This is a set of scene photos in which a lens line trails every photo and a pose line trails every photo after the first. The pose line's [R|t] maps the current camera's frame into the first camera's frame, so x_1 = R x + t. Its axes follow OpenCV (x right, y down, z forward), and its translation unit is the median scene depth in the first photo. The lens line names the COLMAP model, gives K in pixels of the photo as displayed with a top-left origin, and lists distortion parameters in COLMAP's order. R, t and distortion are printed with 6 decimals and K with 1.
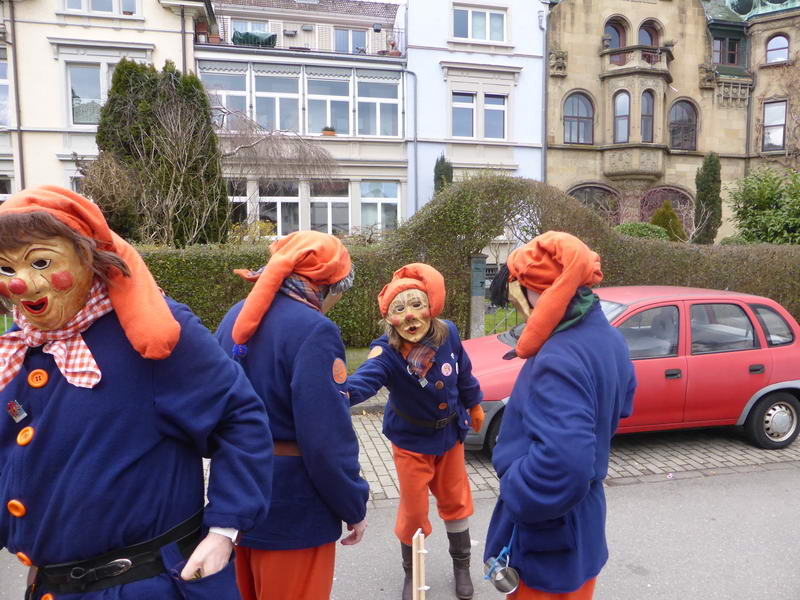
lens RADIAL K [[579.9, 0, 399.6], [0, 579.9, 300.3], [0, 0, 1]] dist [0.005992, 0.003268]
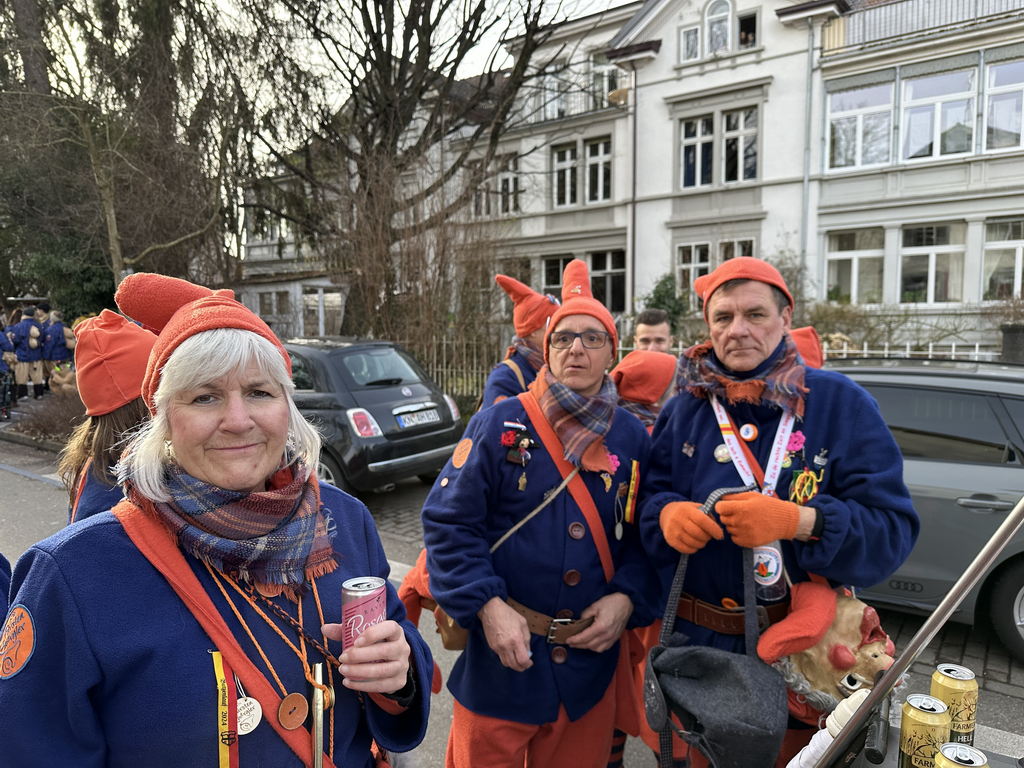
lens RADIAL K [[719.3, 0, 511.7], [0, 719.3, 380.8], [0, 0, 1]] dist [0.042573, -0.000635]
pose [[0.687630, 0.052113, -0.724188, 0.098697], [-0.054567, 0.998309, 0.020027, -0.004620], [0.724008, 0.025745, 0.689311, 0.025811]]
